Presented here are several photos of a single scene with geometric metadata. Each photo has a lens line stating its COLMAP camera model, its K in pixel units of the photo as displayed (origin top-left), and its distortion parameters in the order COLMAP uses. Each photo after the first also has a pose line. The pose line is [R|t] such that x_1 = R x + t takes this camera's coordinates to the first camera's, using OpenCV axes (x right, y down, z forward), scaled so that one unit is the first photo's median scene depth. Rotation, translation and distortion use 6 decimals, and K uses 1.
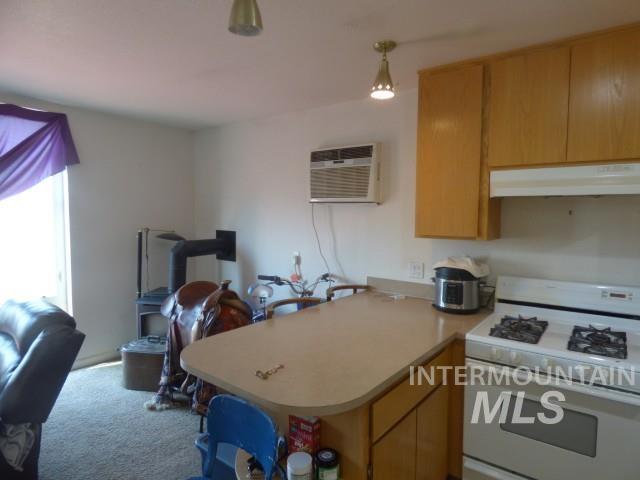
lens RADIAL K [[387.7, 0, 320.0], [0, 387.7, 240.0], [0, 0, 1]] dist [-0.000921, -0.000132]
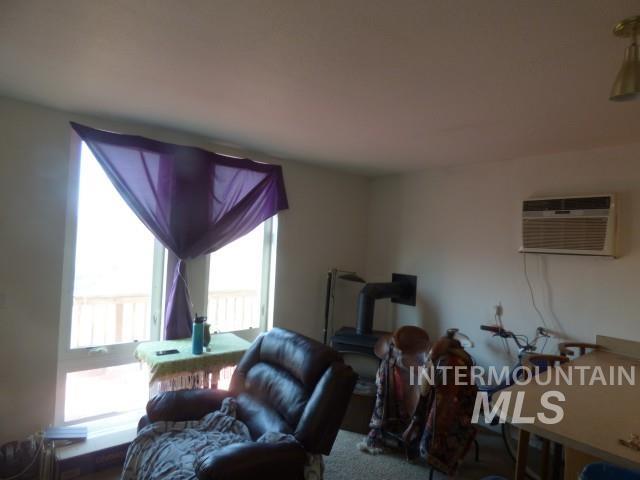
lens RADIAL K [[387.7, 0, 320.0], [0, 387.7, 240.0], [0, 0, 1]] dist [-0.000921, -0.000132]
pose [[0.976215, 0.029554, -0.214781, -0.339369], [-0.050559, 0.994385, -0.092969, -0.012479], [0.210827, 0.101617, 0.972227, -0.063170]]
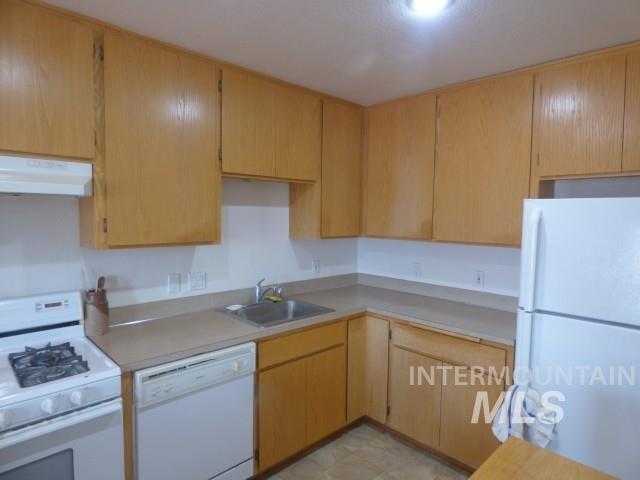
lens RADIAL K [[387.7, 0, 320.0], [0, 387.7, 240.0], [0, 0, 1]] dist [-0.000921, -0.000132]
pose [[0.138527, -0.066270, 0.988139, -0.024131], [0.061562, 0.996405, 0.058194, -0.015943], [-0.988443, 0.052770, 0.142109, 0.164017]]
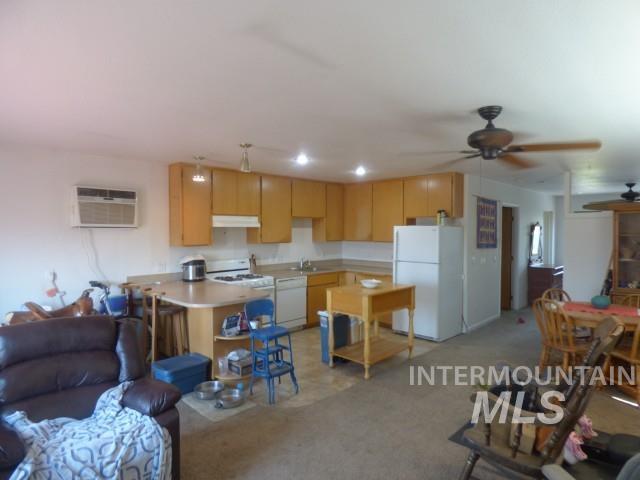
lens RADIAL K [[387.7, 0, 320.0], [0, 387.7, 240.0], [0, 0, 1]] dist [-0.000921, -0.000132]
pose [[0.105134, -0.032796, 0.993917, -1.308953], [0.073836, 0.996955, 0.025086, -0.031220], [-0.991713, 0.070749, 0.107236, 0.093005]]
